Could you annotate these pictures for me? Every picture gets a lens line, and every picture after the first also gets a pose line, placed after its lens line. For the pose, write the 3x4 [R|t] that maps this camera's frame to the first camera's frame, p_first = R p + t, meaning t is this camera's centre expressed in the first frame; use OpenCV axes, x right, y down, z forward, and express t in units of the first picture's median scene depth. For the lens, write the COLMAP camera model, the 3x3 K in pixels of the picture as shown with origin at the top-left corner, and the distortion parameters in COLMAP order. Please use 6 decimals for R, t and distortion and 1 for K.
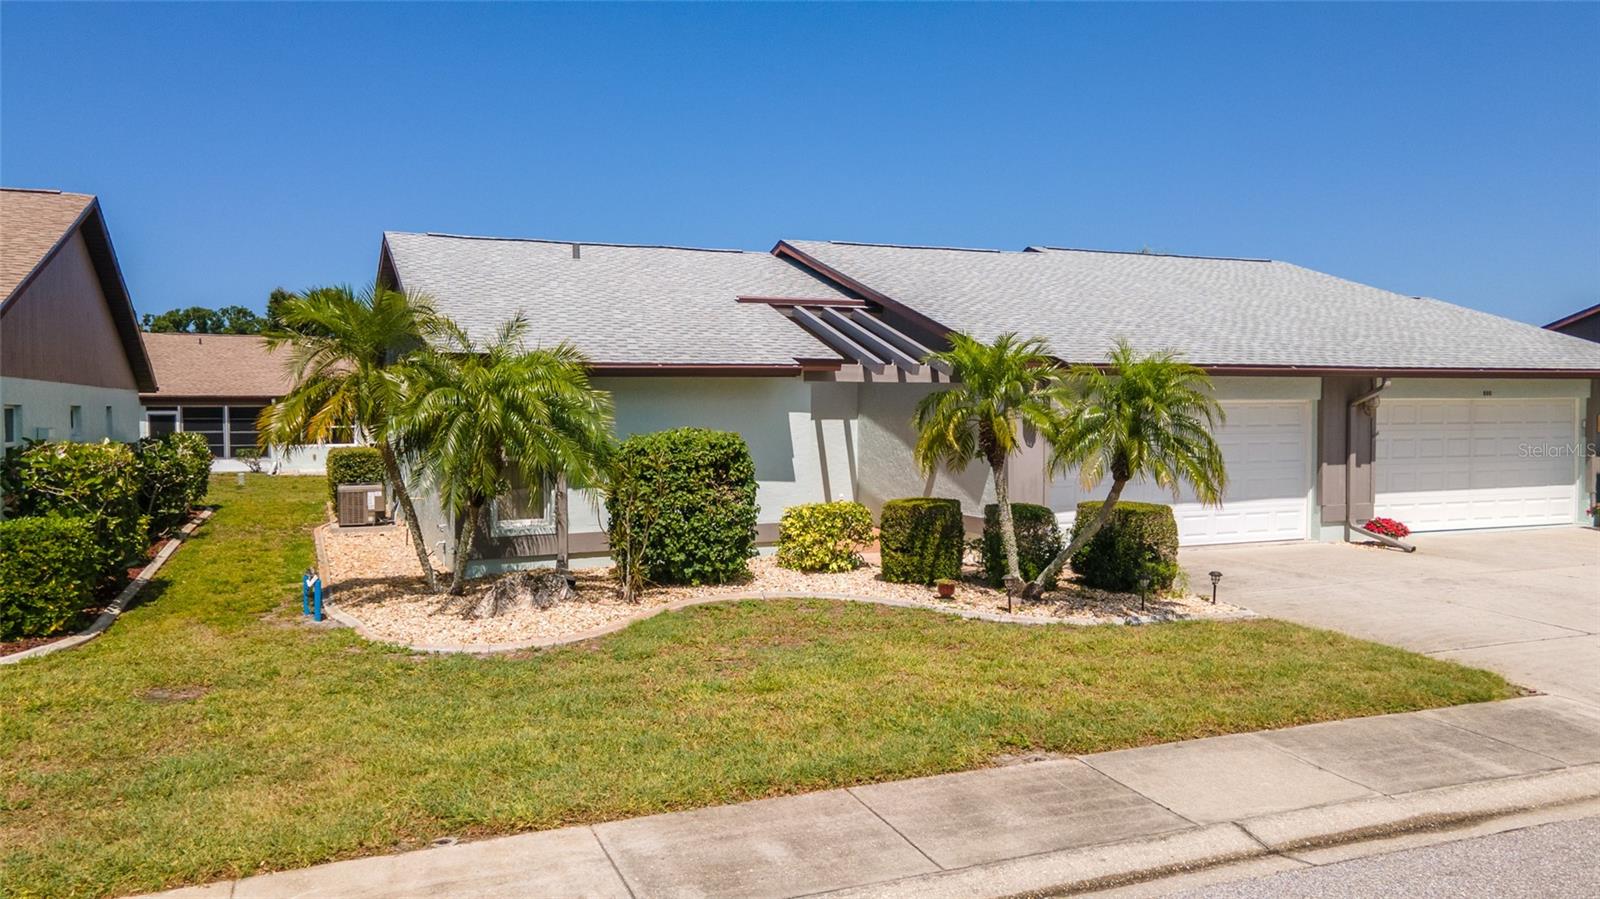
lens RADIAL K [[1166.6, 0, 783.9], [0, 1166.6, 439.5], [0, 0, 1]] dist [0.027495, 0.003256]
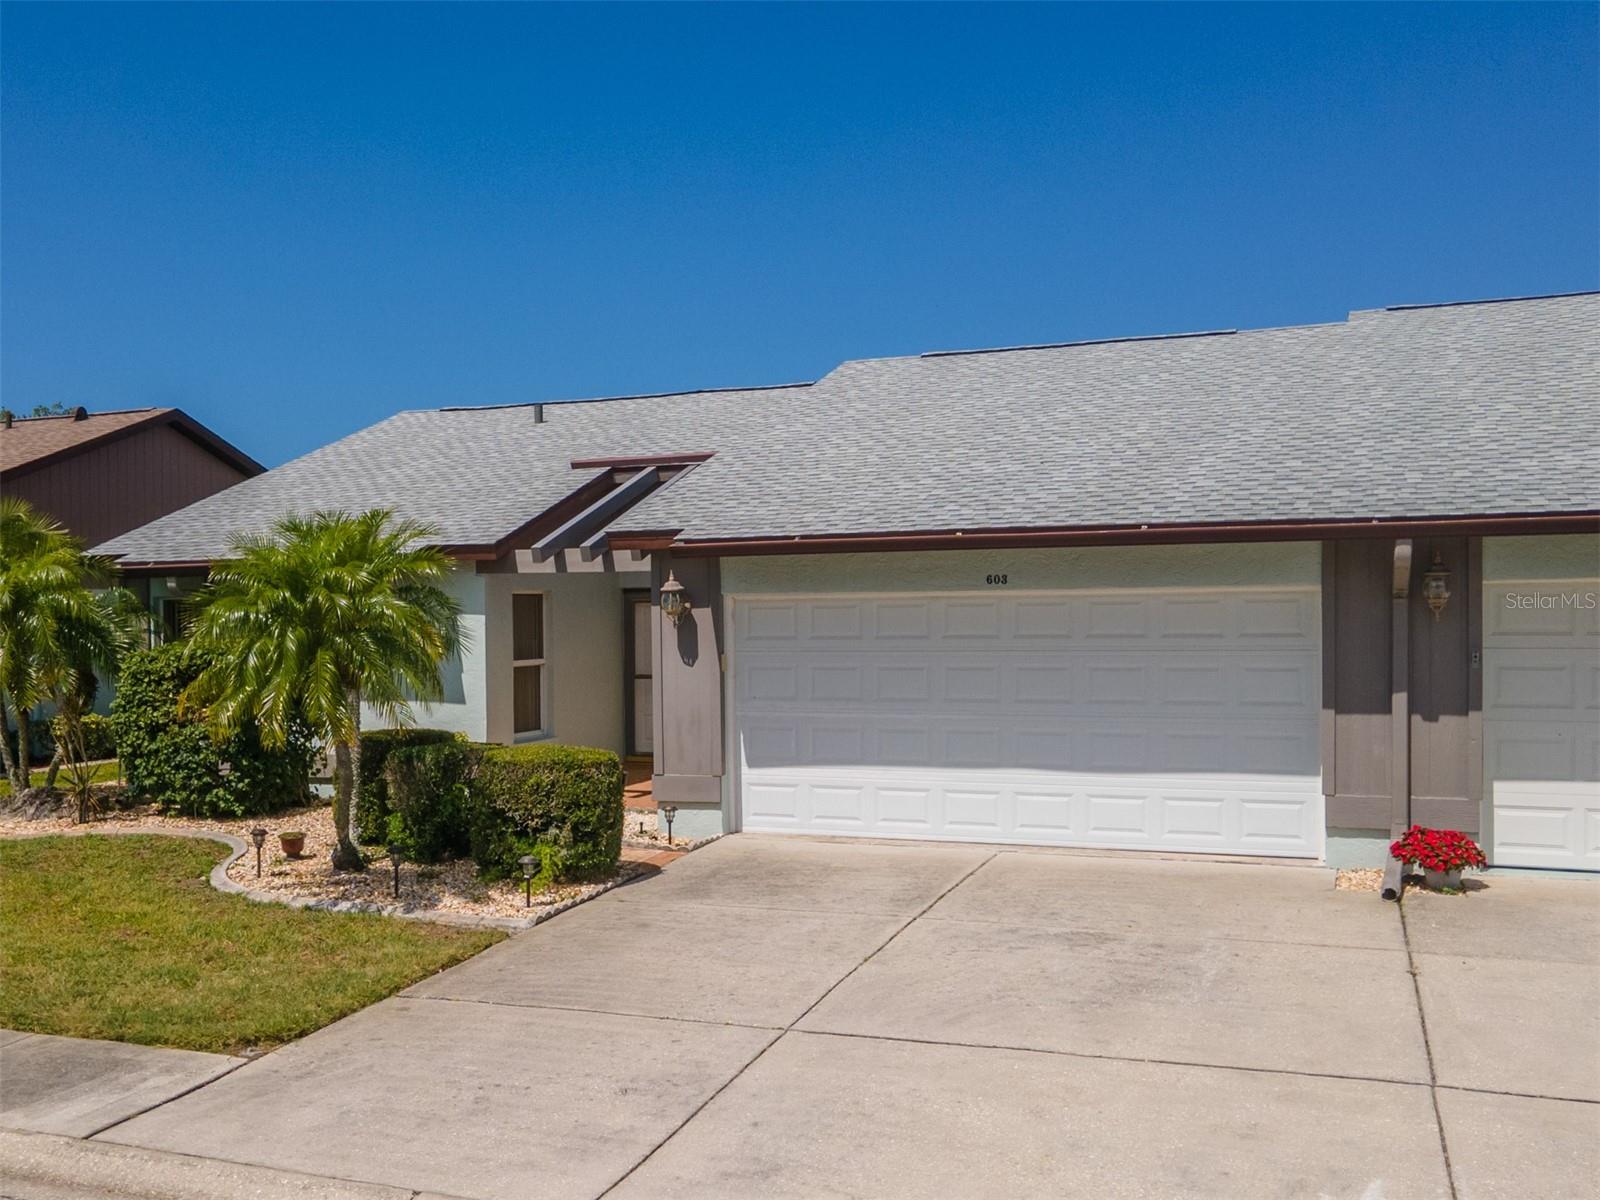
lens RADIAL K [[1682.1, 0, 611.6], [0, 1682.1, 604.1], [0, 0, 1]] dist [0.017235, 0.000918]
pose [[0.684837, -0.007770, -0.728654, 0.965005], [-0.010434, 0.999736, -0.020467, -0.009380], [0.728621, 0.021620, 0.684576, 0.341507]]
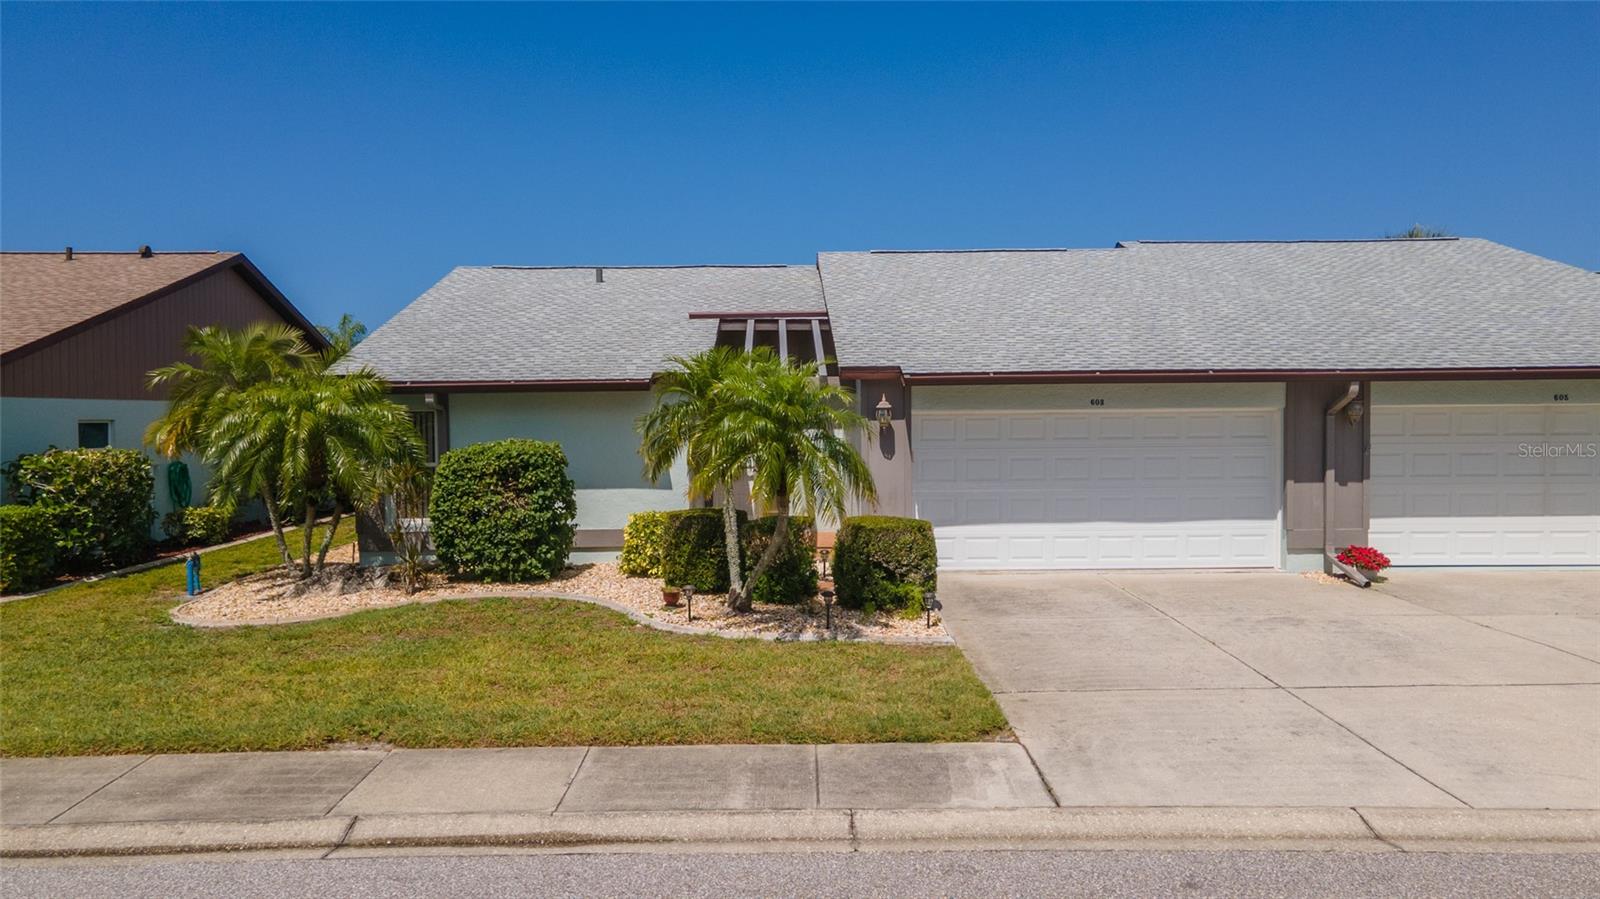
lens RADIAL K [[1166.6, 0, 783.9], [0, 1166.6, 439.5], [0, 0, 1]] dist [0.027495, 0.003256]
pose [[0.926635, 0.003682, -0.375944, 0.544365], [-0.004894, 0.999985, -0.002267, -0.008189], [0.375930, 0.003941, 0.926640, 0.072078]]
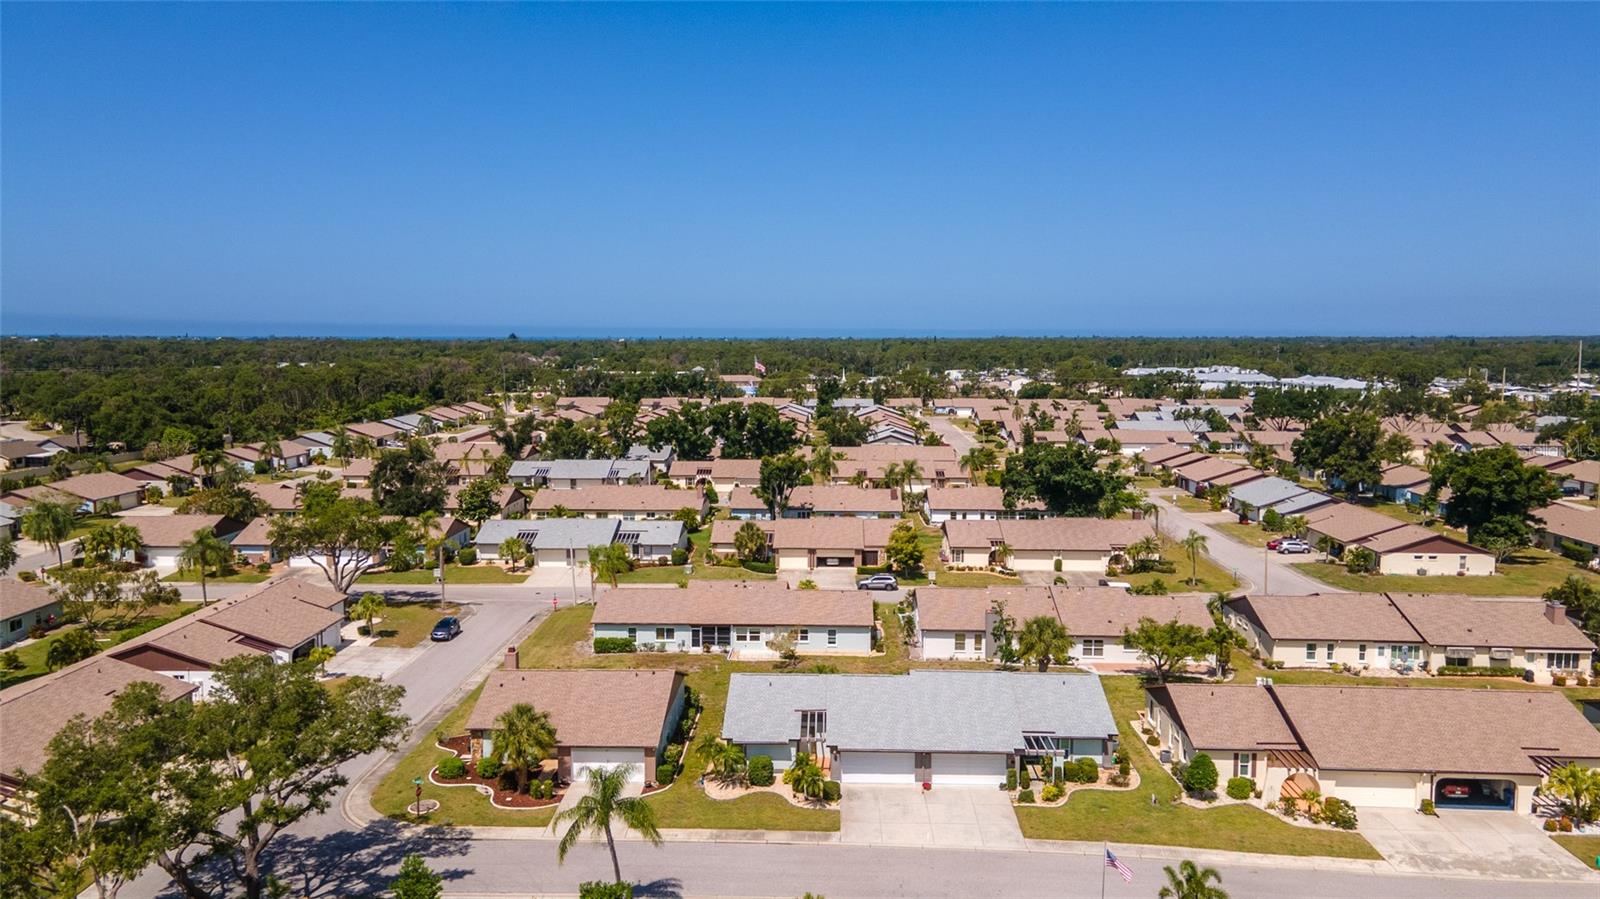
lens RADIAL K [[1166.6, 0, 783.9], [0, 1166.6, 439.5], [0, 0, 1]] dist [0.027495, 0.003256]
pose [[0.905814, 0.037094, -0.422050, 2.243366], [-0.015135, 0.998357, 0.055261, -1.781907], [0.423406, -0.043668, 0.904887, -3.840144]]
